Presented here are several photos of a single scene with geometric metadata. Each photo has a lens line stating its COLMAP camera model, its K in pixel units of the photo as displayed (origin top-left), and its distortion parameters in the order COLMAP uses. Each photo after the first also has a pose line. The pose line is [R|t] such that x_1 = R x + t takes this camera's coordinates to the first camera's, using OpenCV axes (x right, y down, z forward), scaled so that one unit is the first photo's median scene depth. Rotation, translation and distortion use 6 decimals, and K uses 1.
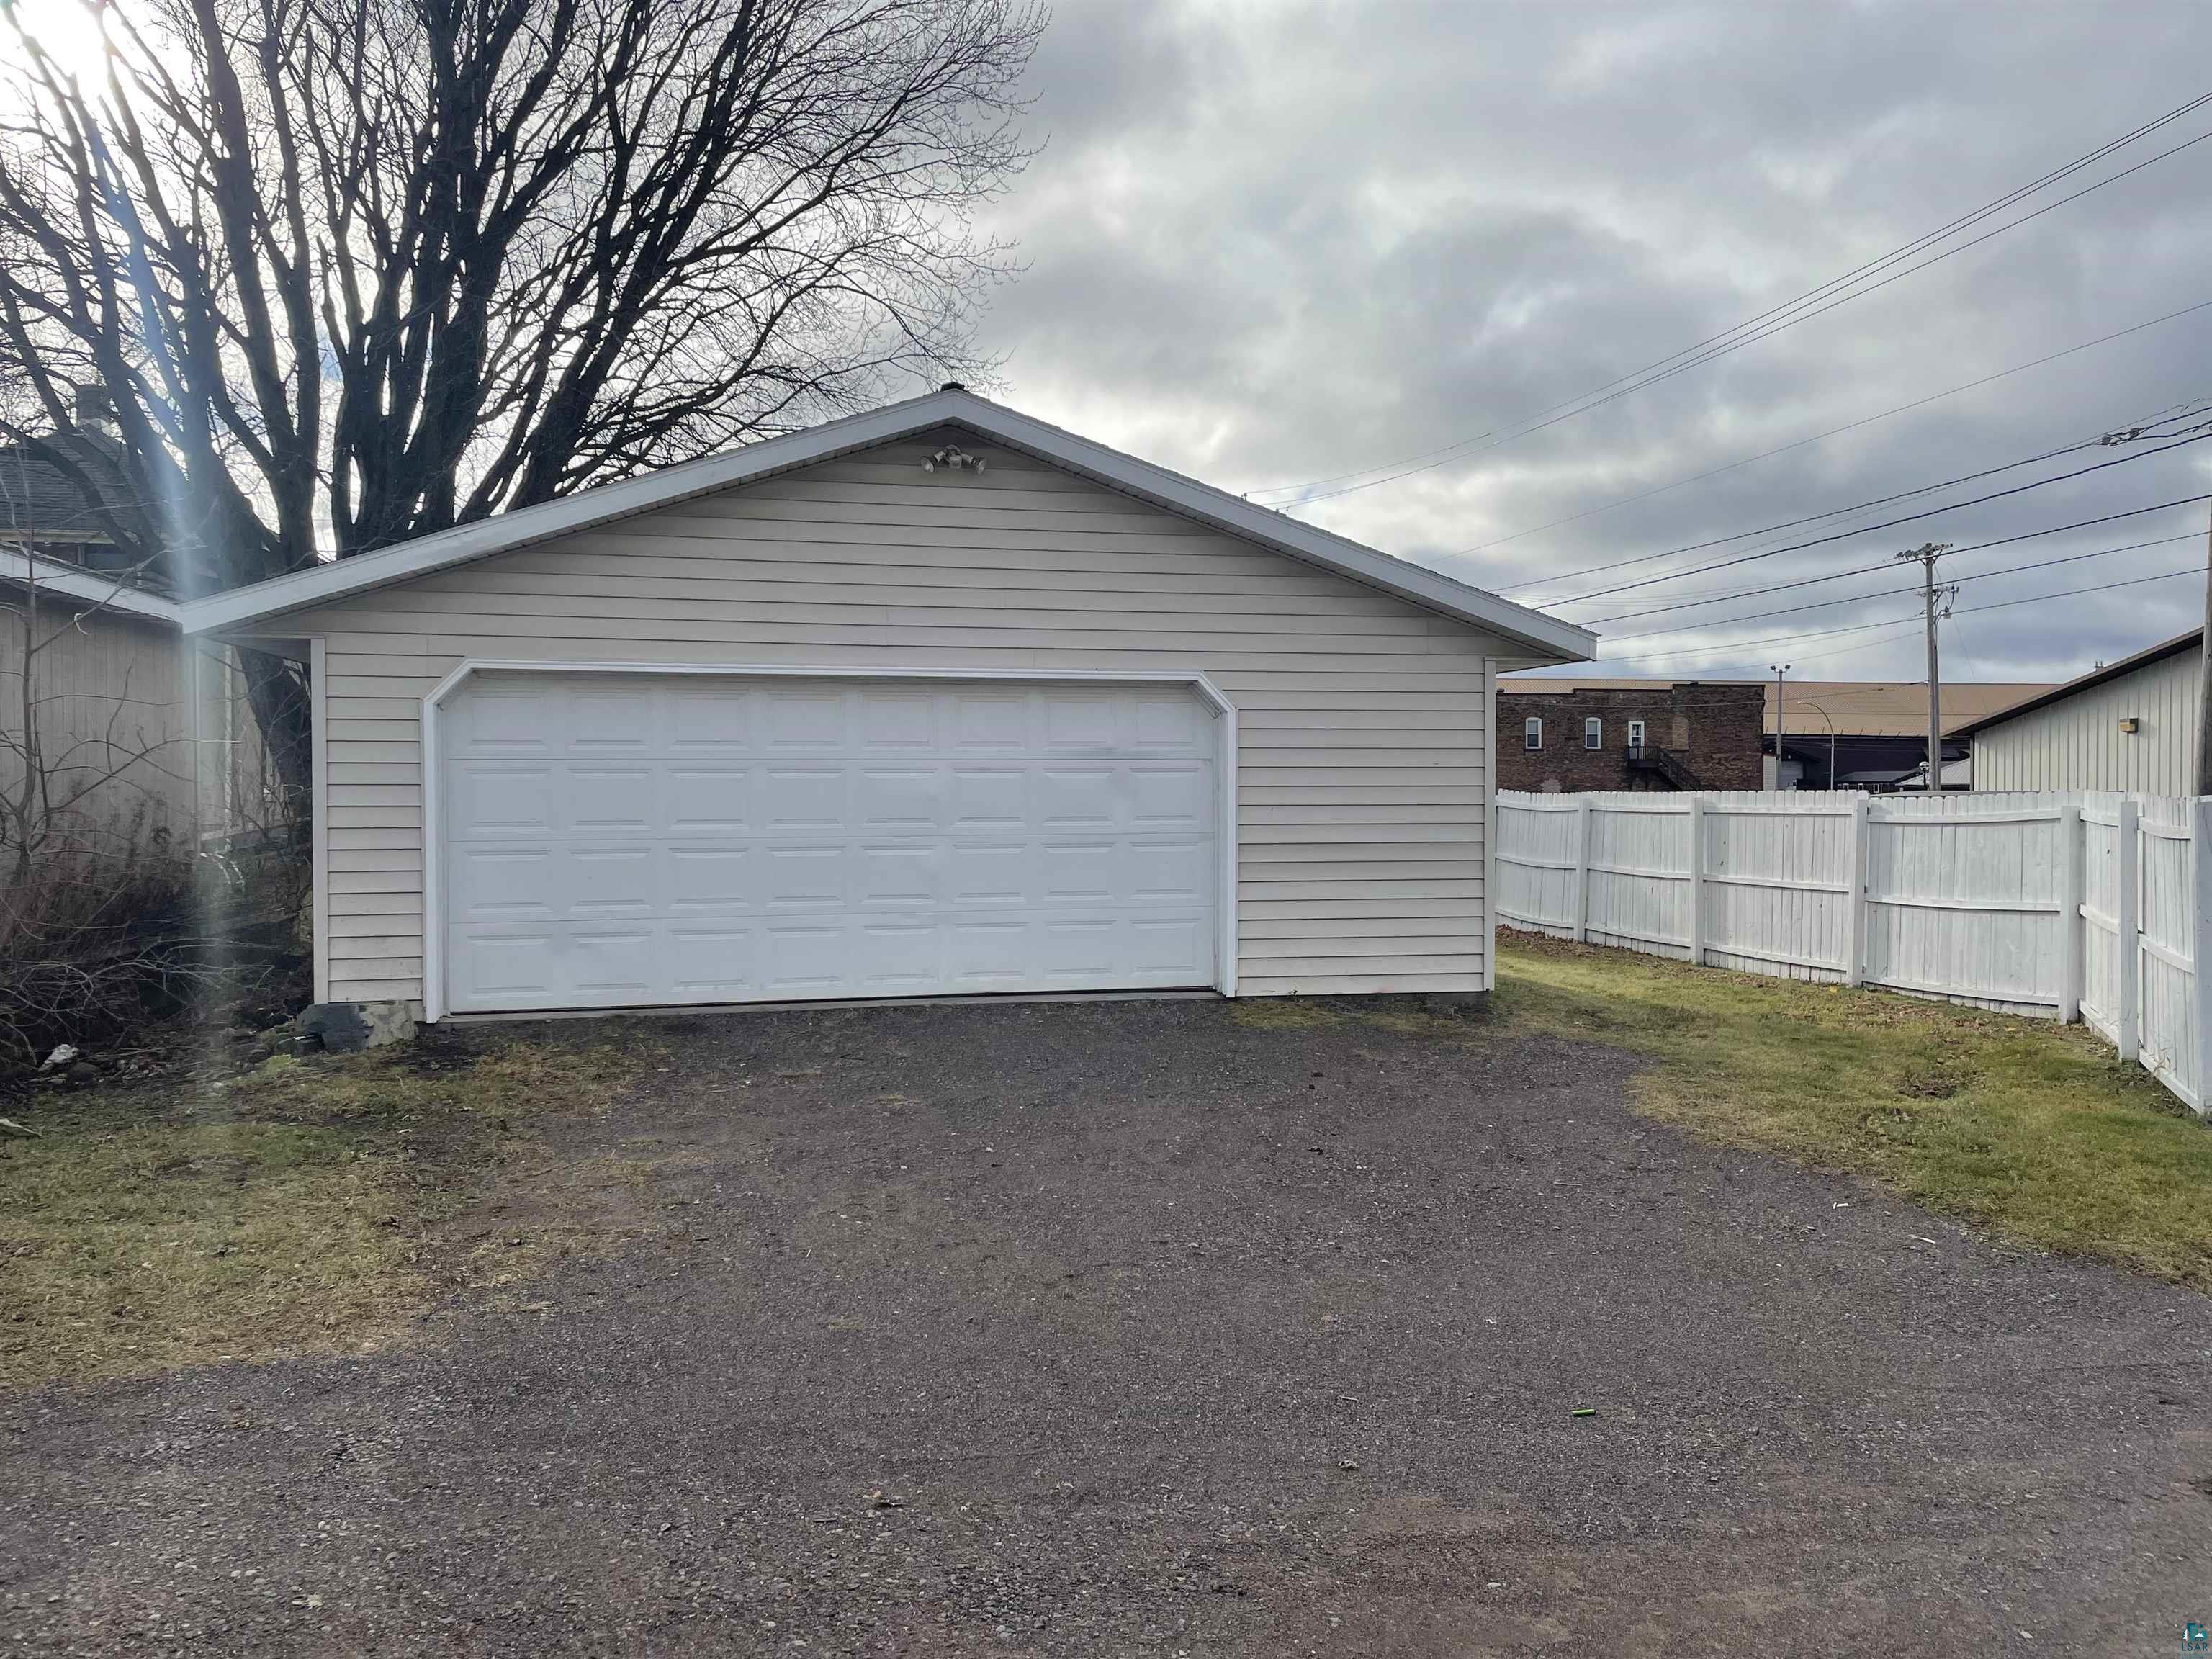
lens RADIAL K [[1662.9, 0, 1114.7], [0, 1662.9, 825.1], [0, 0, 1]] dist [0.086795, -0.111493]
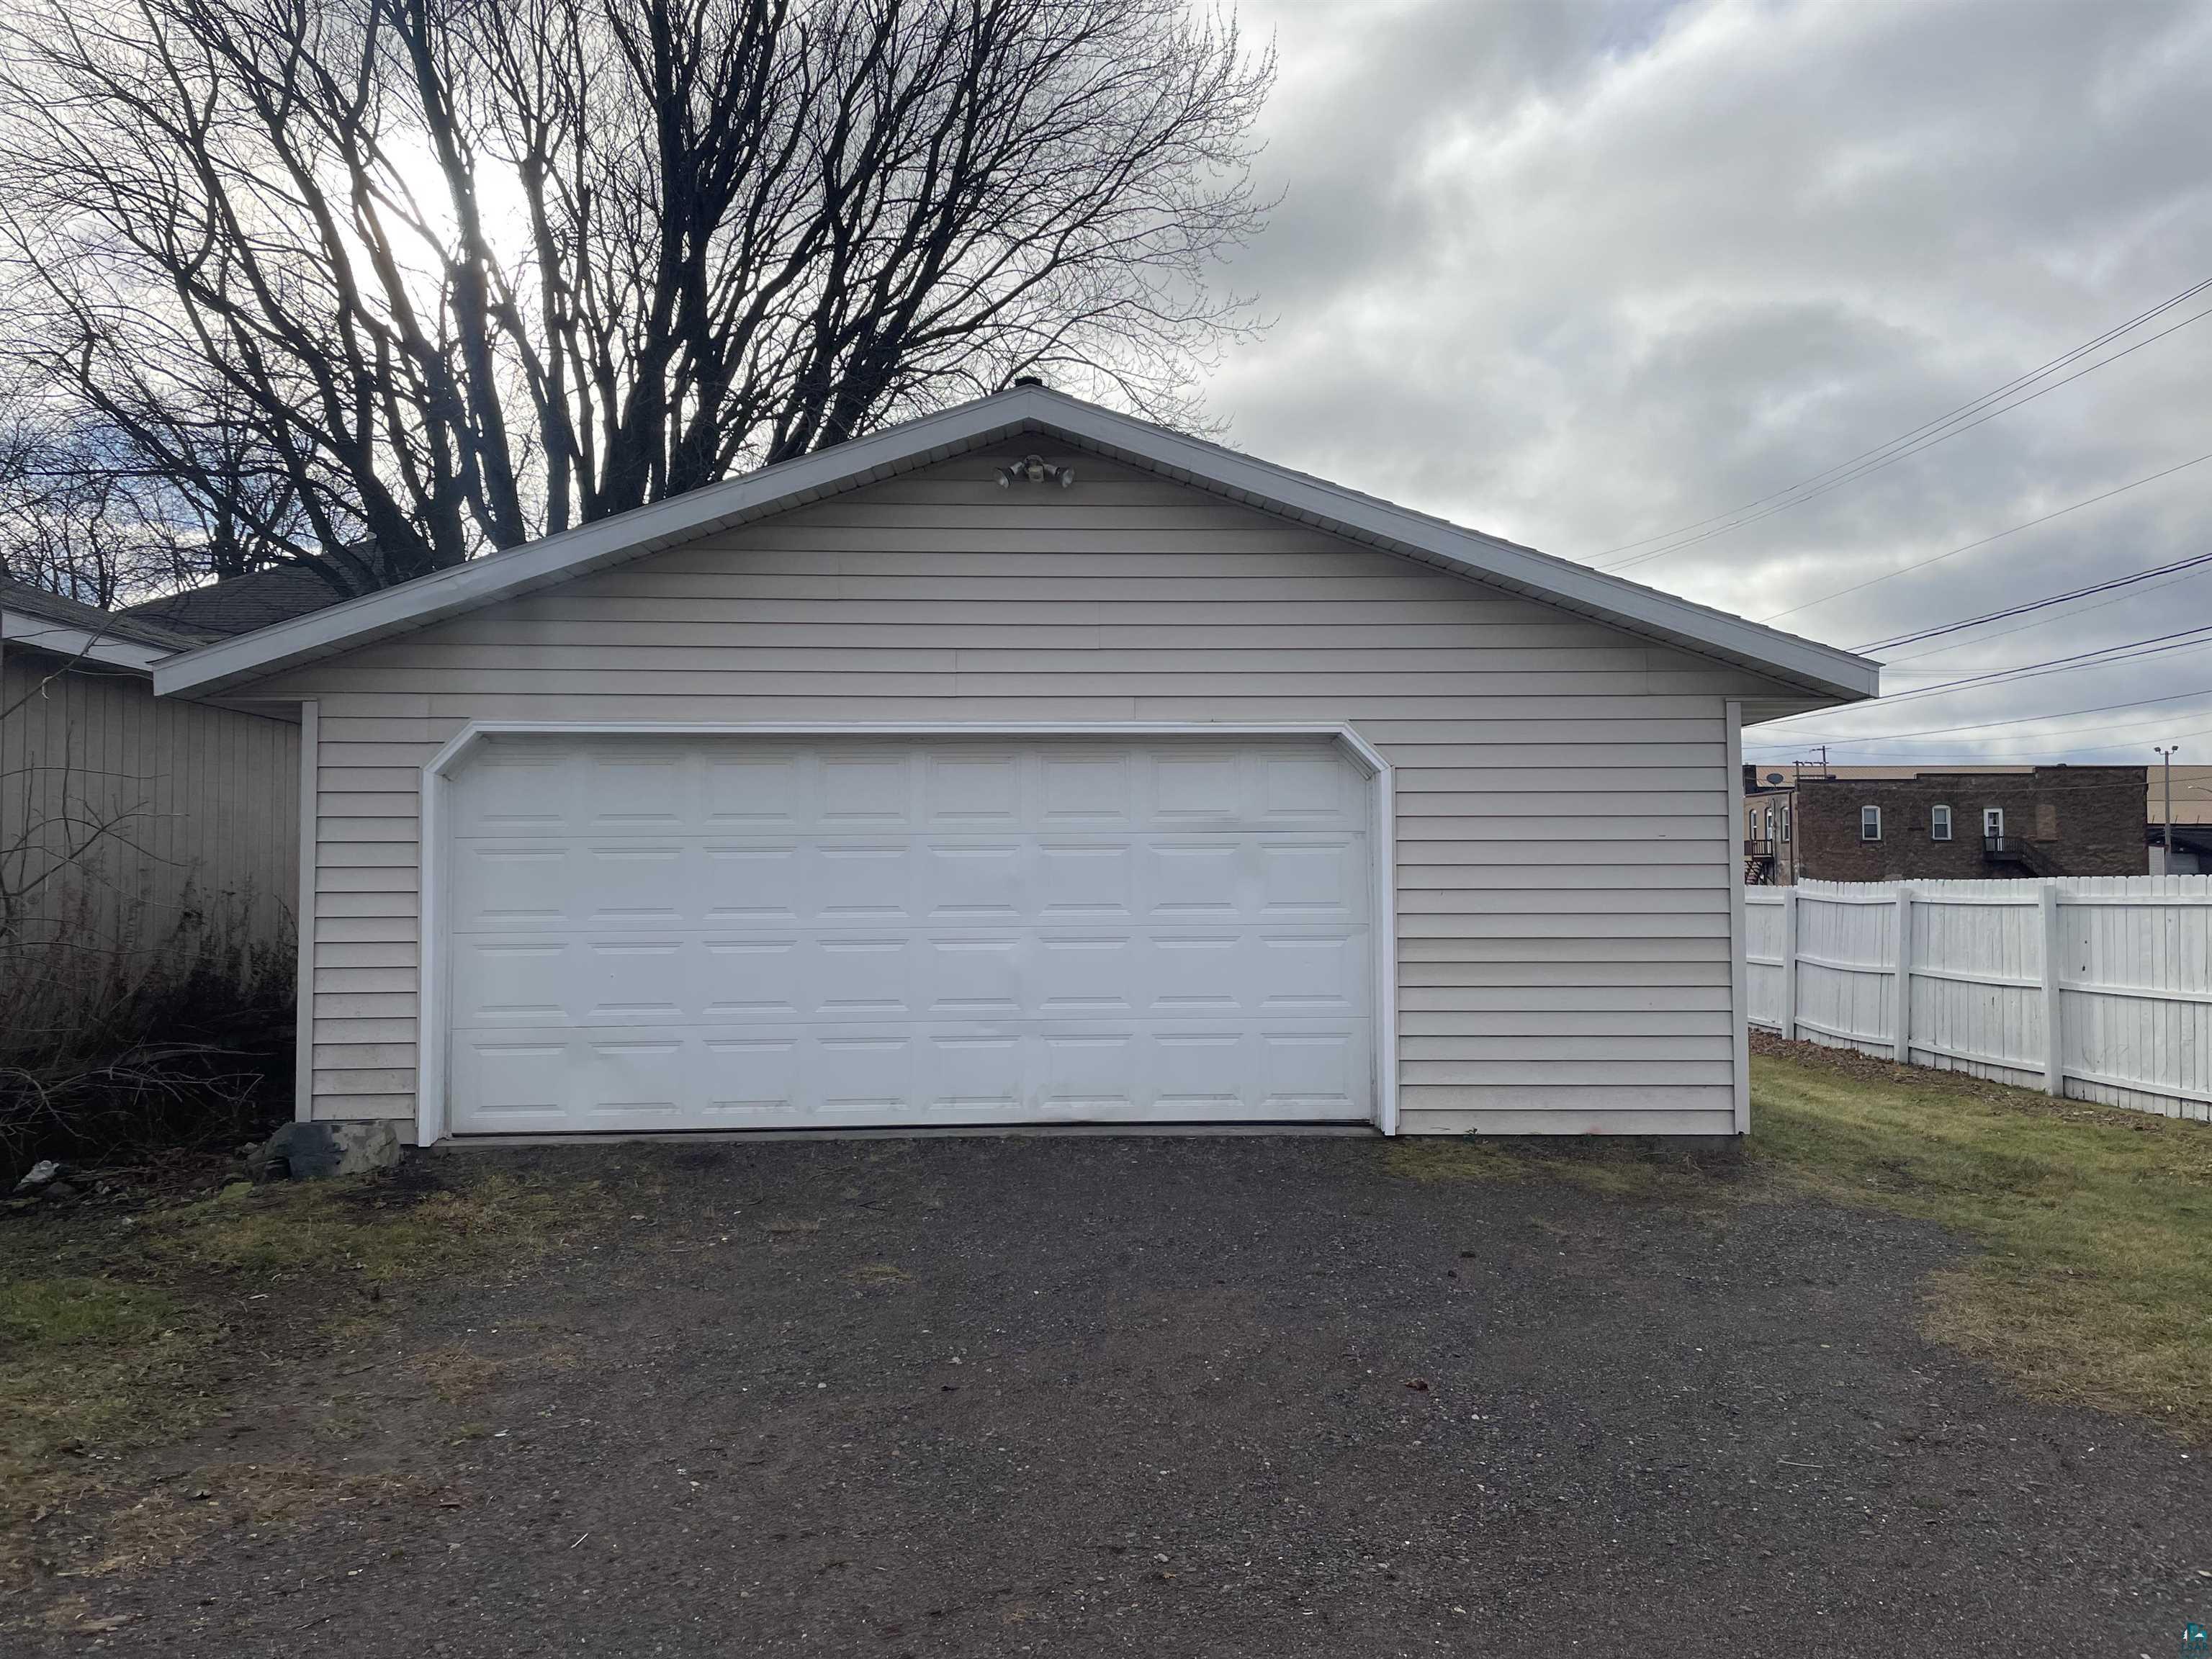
lens RADIAL K [[1662.9, 0, 1114.7], [0, 1662.9, 825.1], [0, 0, 1]] dist [0.086795, -0.111493]
pose [[0.983515, -0.009121, -0.180594, 0.086334], [-0.001486, 0.998286, -0.058512, 0.004041], [0.180819, 0.057816, 0.981816, 0.197765]]
